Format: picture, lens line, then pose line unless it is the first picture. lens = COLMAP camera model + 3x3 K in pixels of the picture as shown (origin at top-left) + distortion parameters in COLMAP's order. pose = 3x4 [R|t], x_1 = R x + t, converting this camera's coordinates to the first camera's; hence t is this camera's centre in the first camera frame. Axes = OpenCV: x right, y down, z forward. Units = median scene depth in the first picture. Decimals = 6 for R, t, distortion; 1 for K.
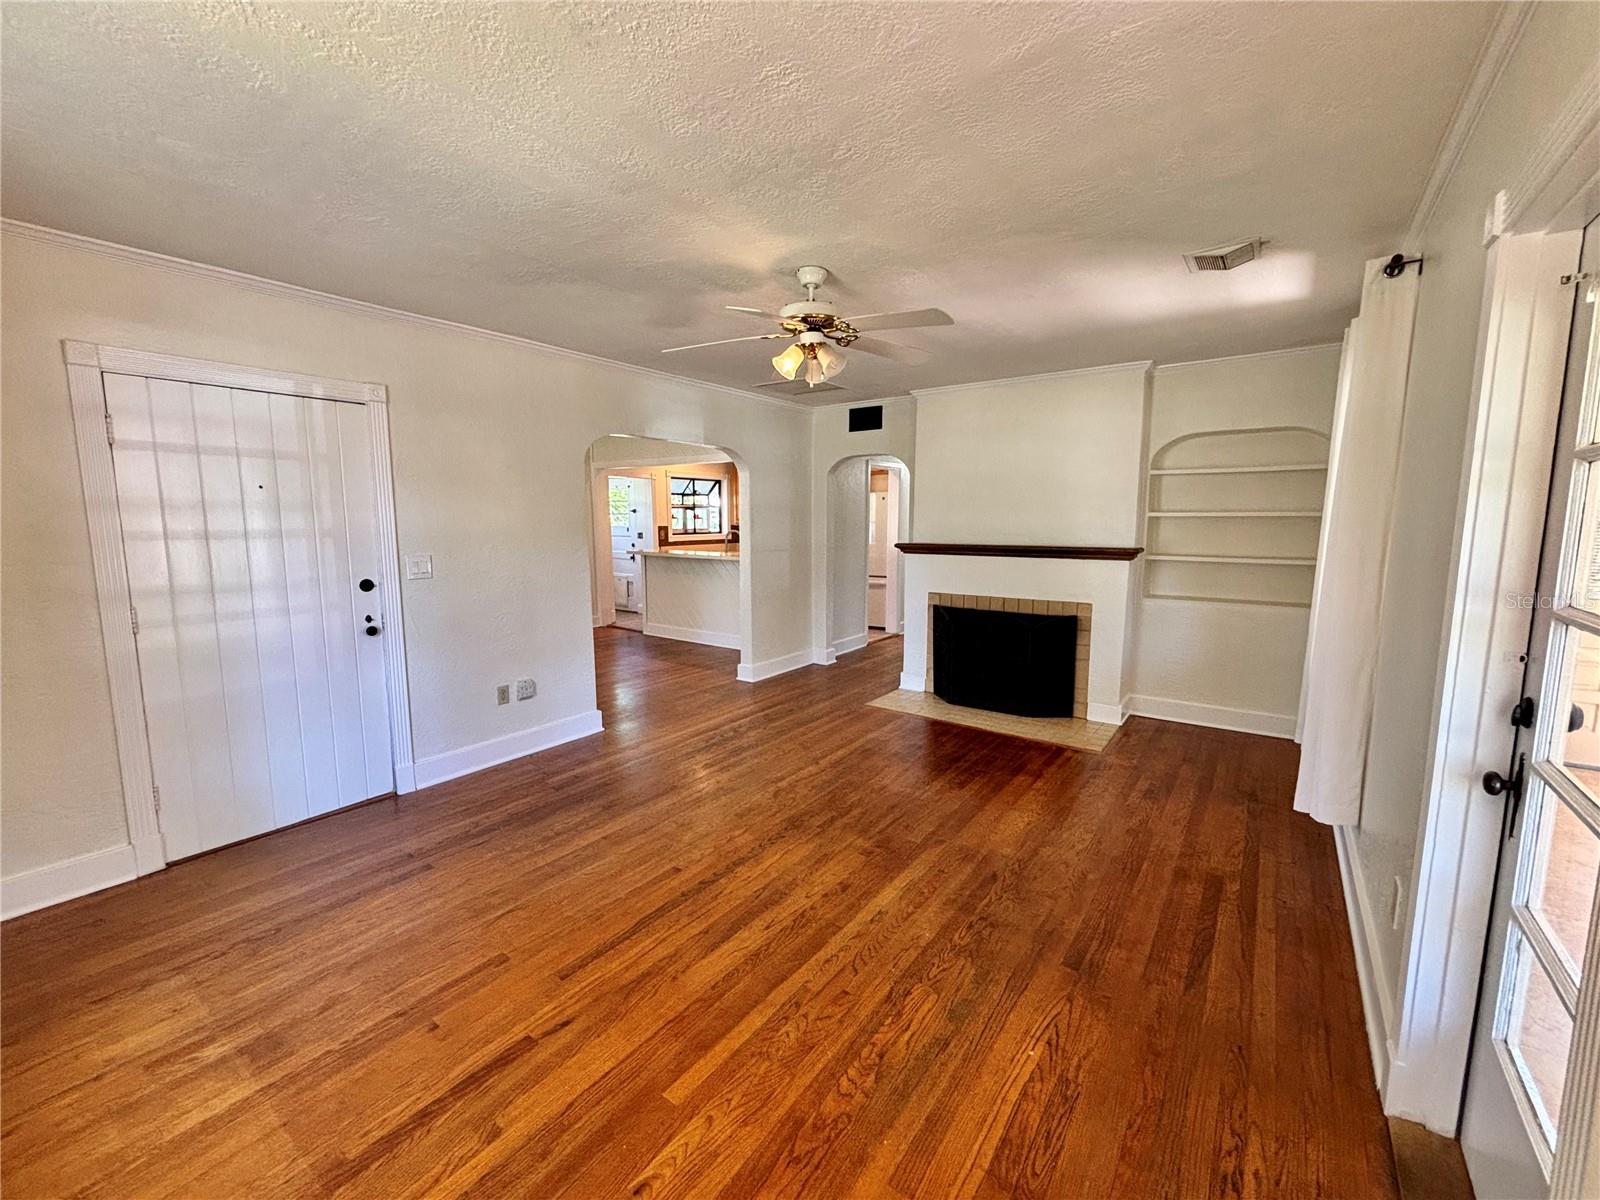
lens RADIAL K [[645.0, 0, 793.2], [0, 645.0, 598.9], [0, 0, 1]] dist [0.015454, -0.012675]
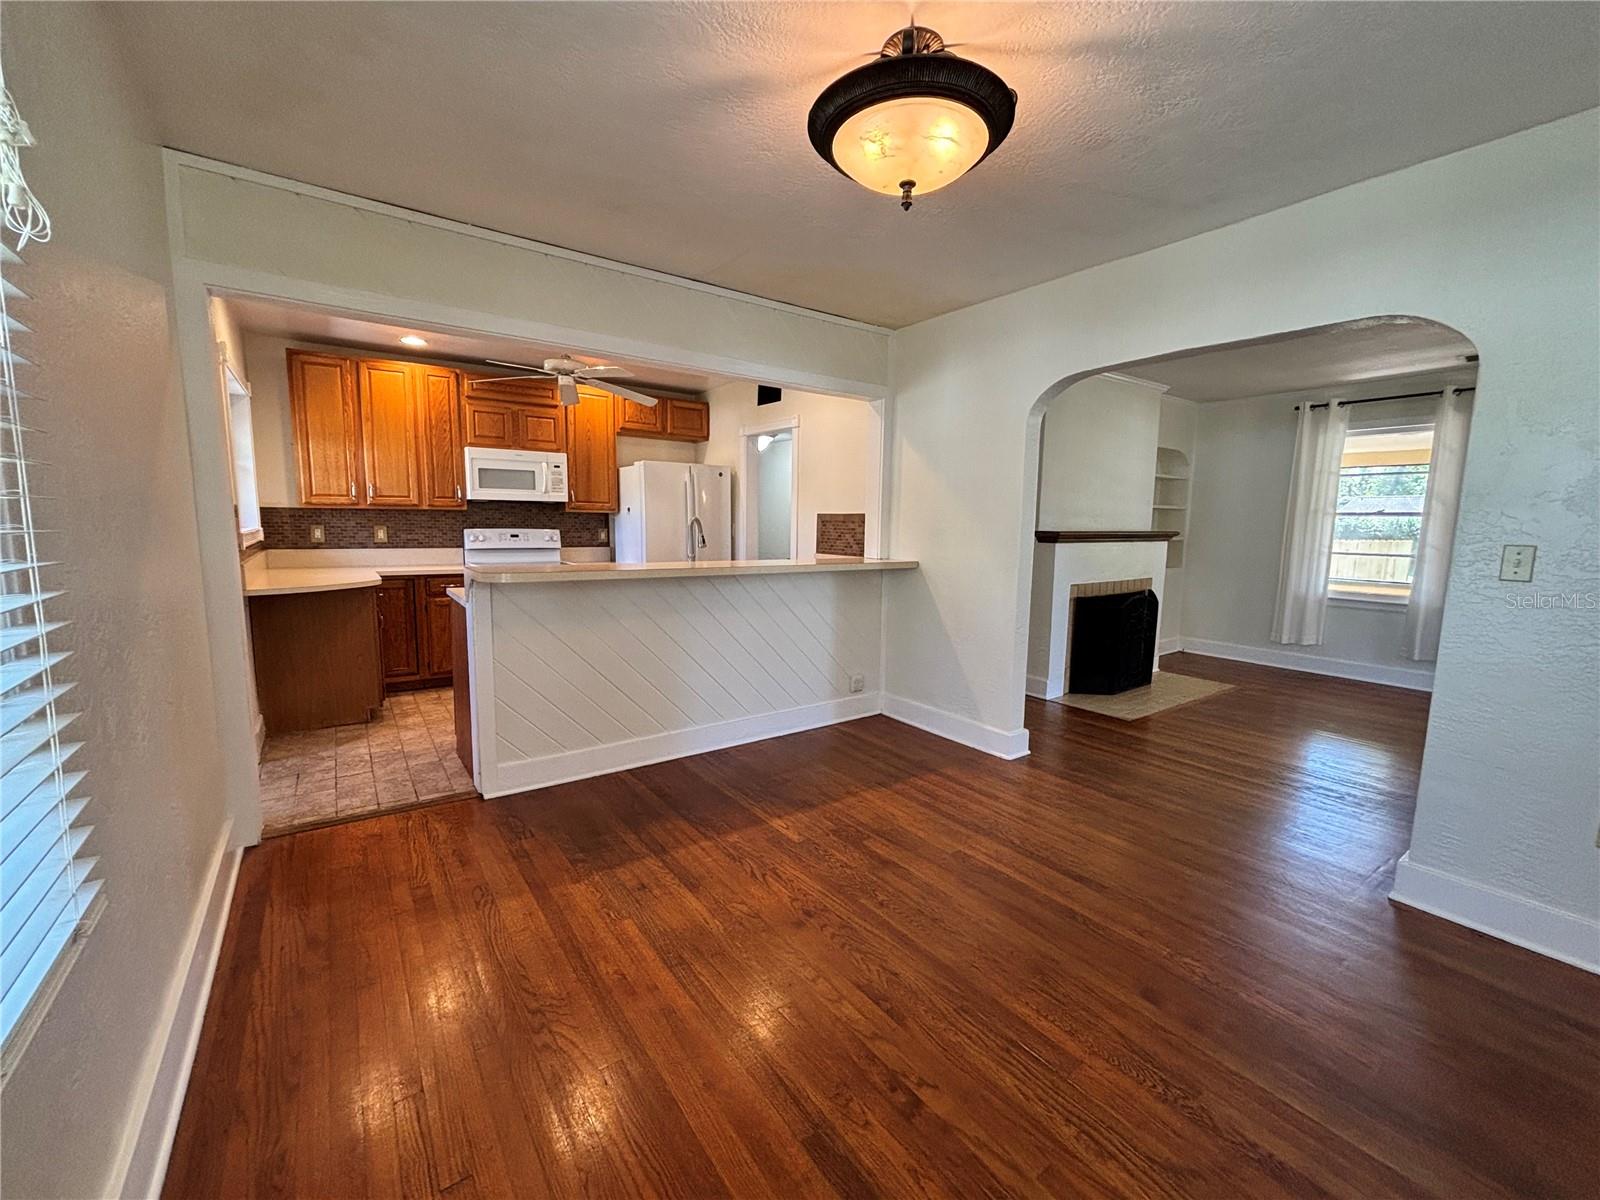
lens RADIAL K [[649.5, 0, 787.2], [0, 649.5, 597.2], [0, 0, 1]] dist [0.000119, -0.000086]
pose [[0.316259, -0.106820, 0.942640, -0.905691], [0.105945, 0.991402, 0.076801, -0.122842], [-0.942738, 0.075579, 0.324857, 1.252442]]
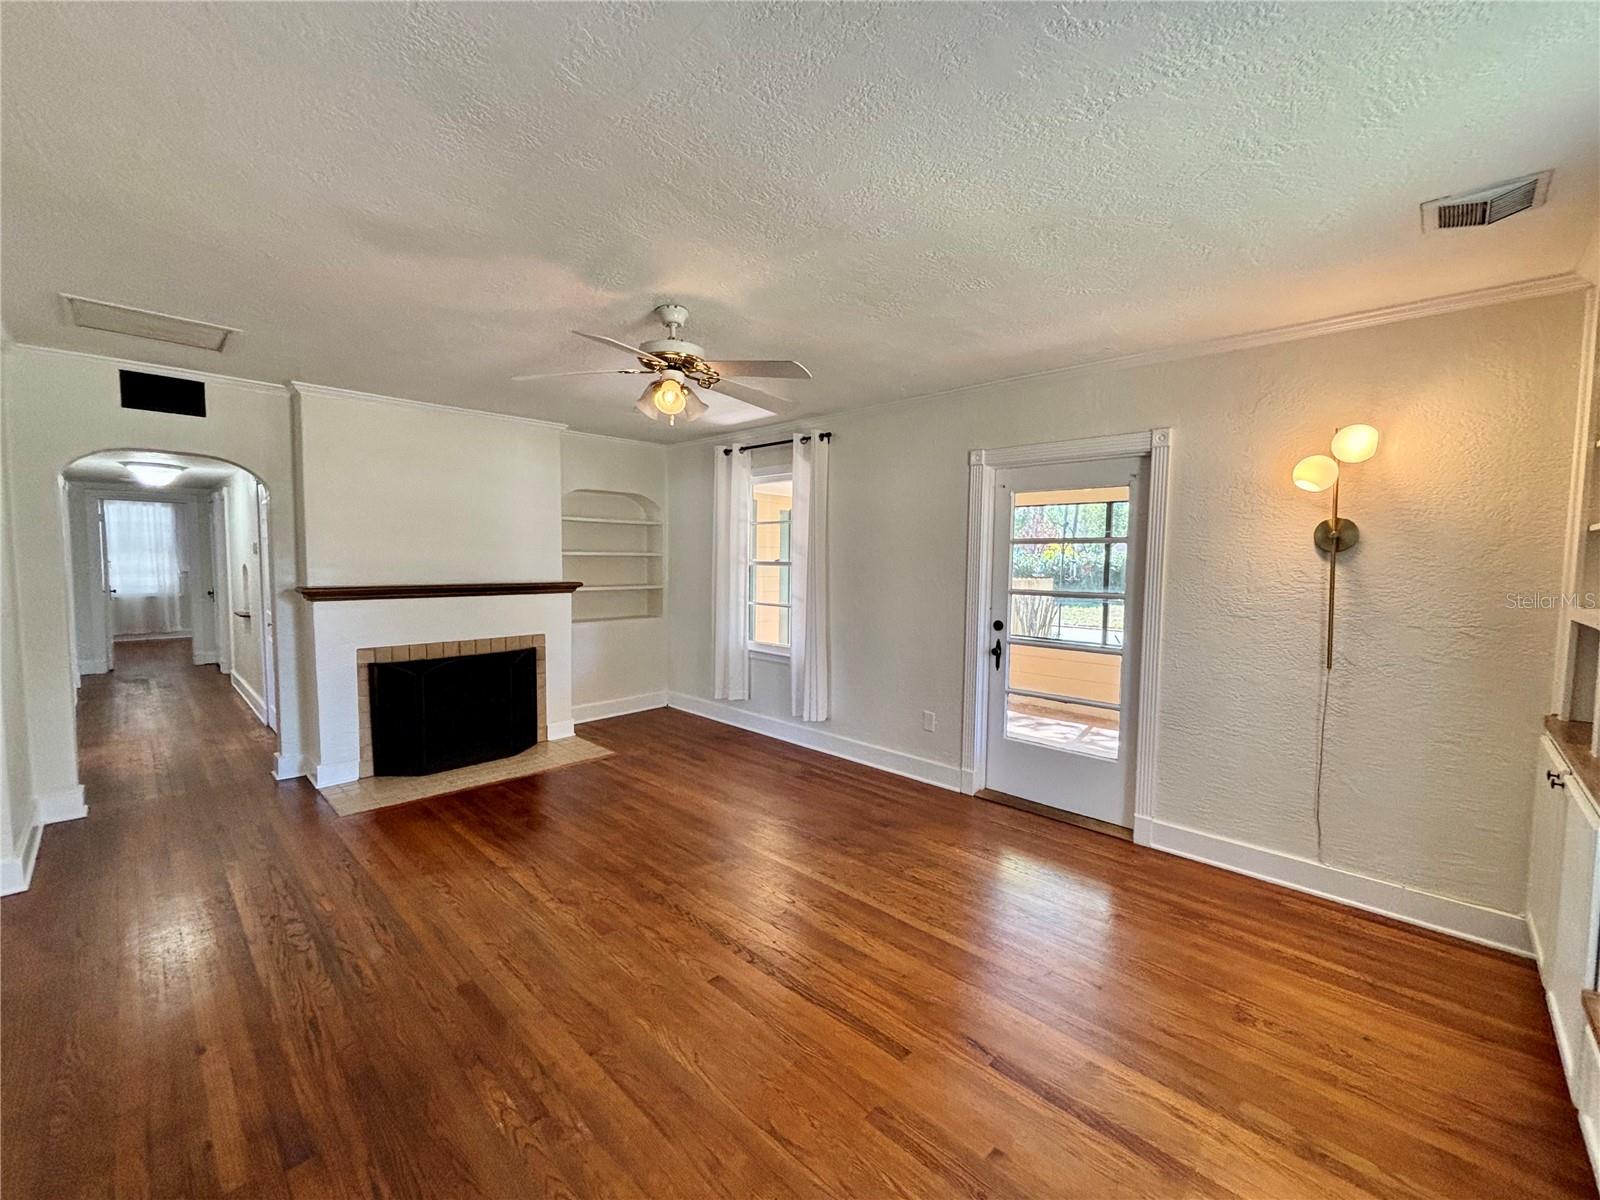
lens RADIAL K [[649.3, 0, 791.3], [0, 649.3, 597.4], [0, 0, 1]] dist [0.001264, -0.000384]
pose [[0.138408, -0.060012, 0.988555, -0.562655], [0.112631, 0.992640, 0.044490, -0.056038], [-0.983950, 0.105184, 0.144149, 0.428106]]
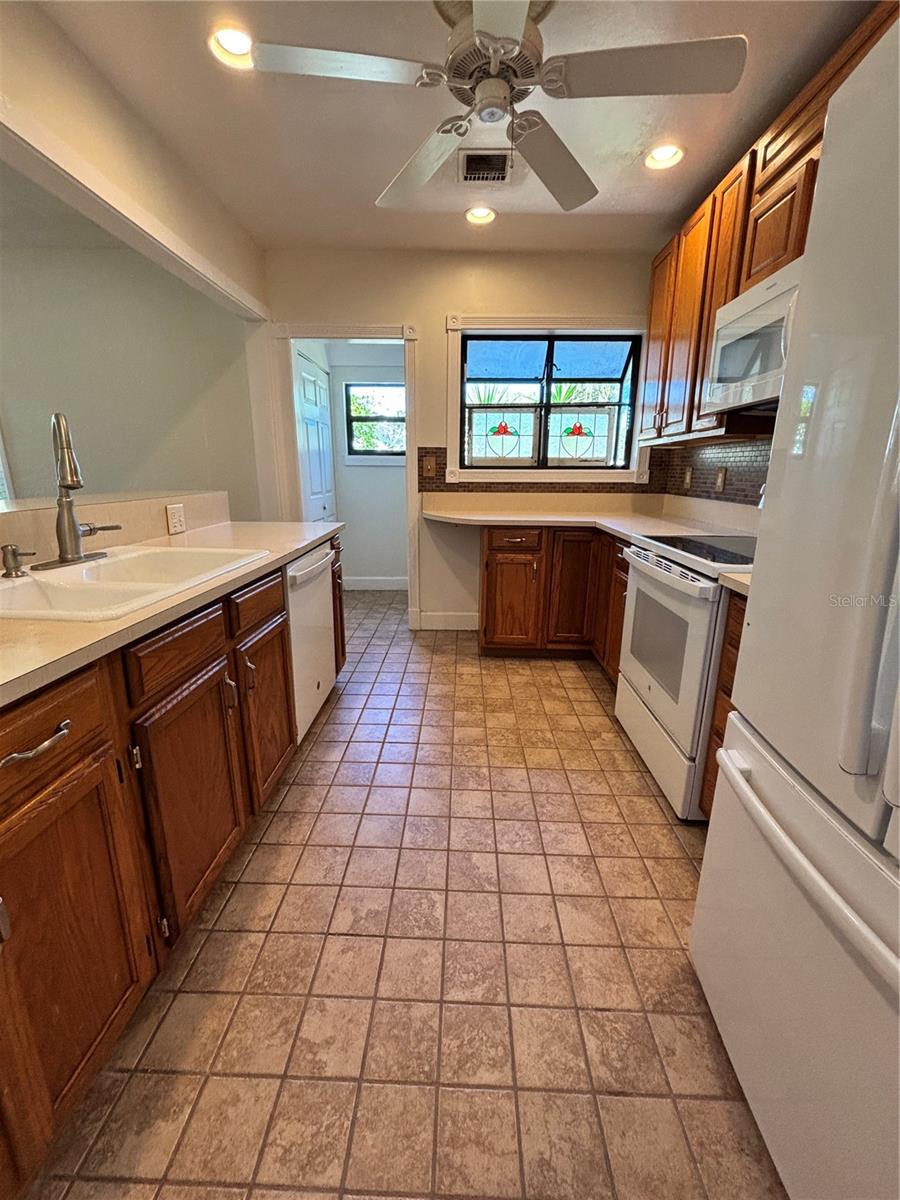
lens RADIAL K [[483.8, 0, 450.0], [0, 483.8, 600.0], [0, 0, 1]] dist [0.015454, -0.012675]
pose [[0.576827, 0.219093, -0.786936, 0.219464], [-0.114019, 0.975524, 0.188022, -0.149354], [0.808870, -0.018730, 0.587690, 1.643786]]
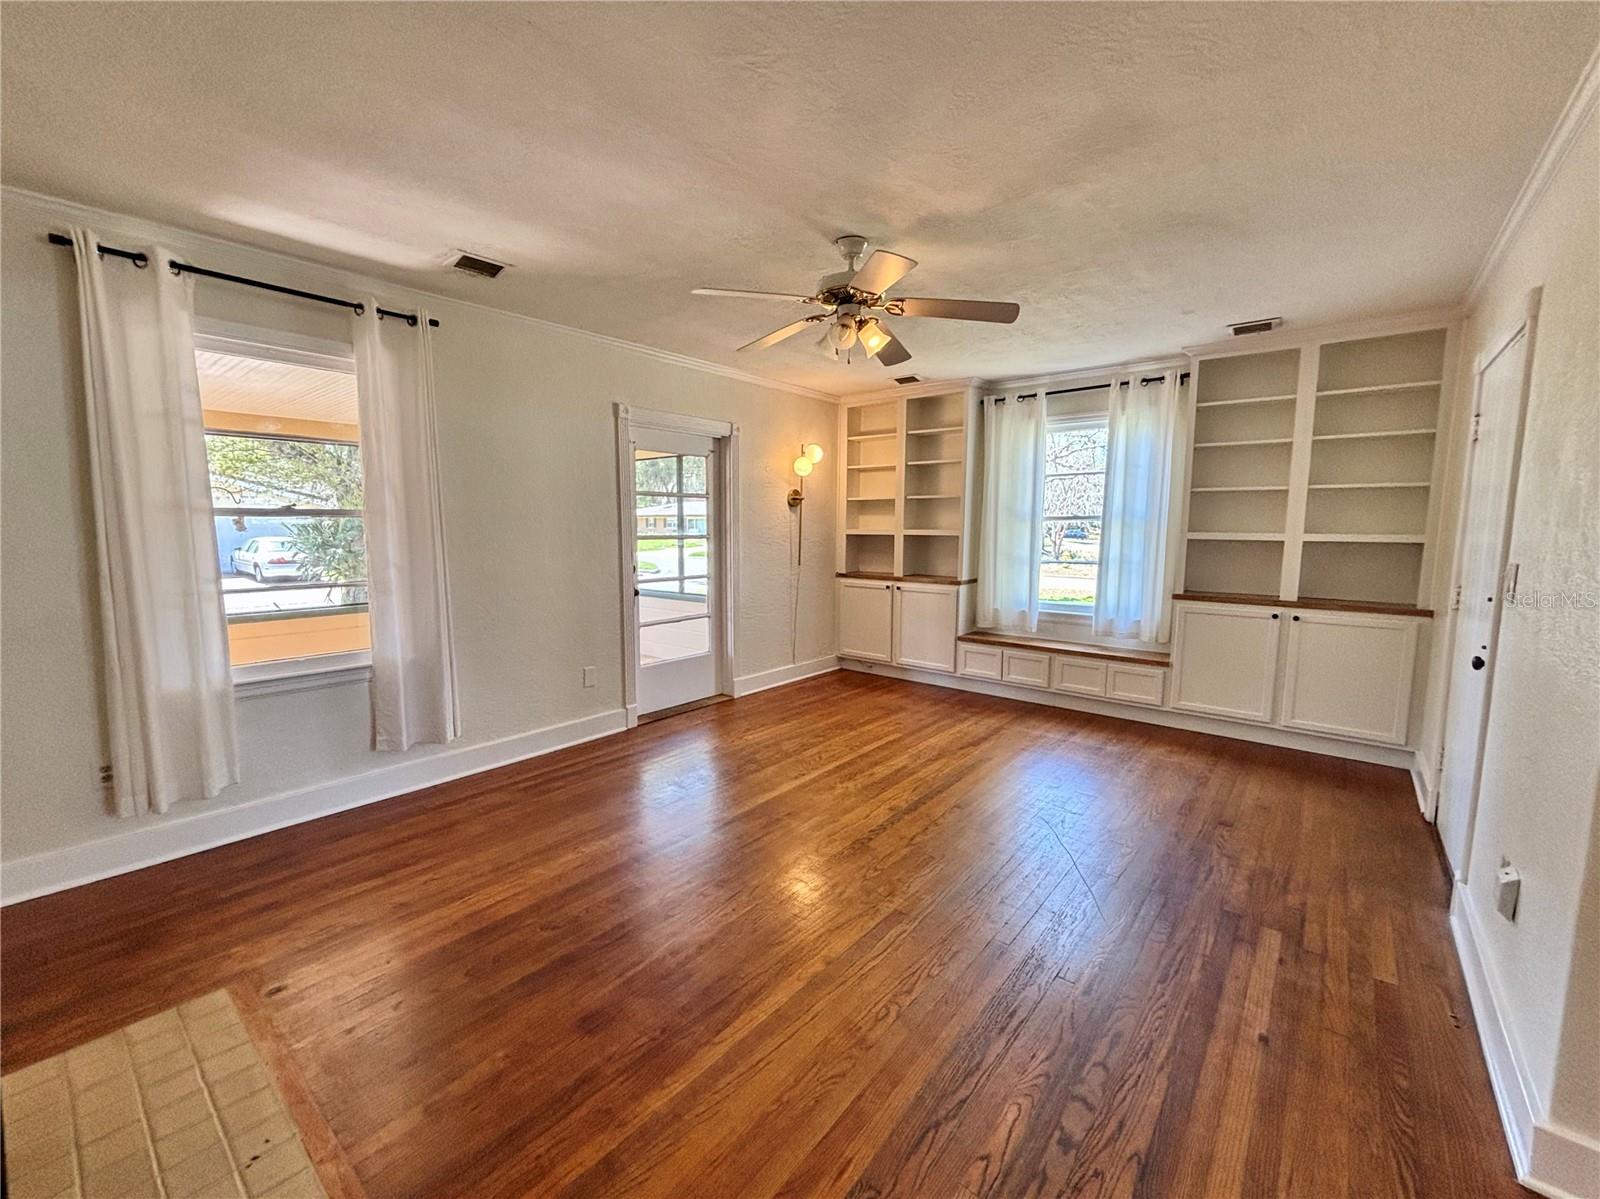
lens RADIAL K [[657.4, 0, 796.0], [0, 657.4, 598.1], [0, 0, 1]] dist [0.015289, -0.000260]
pose [[-0.998484, -0.008020, 0.054462, 0.030253], [0.005079, 0.971691, 0.236201, -0.135669], [-0.054815, 0.236119, -0.970177, 1.219219]]
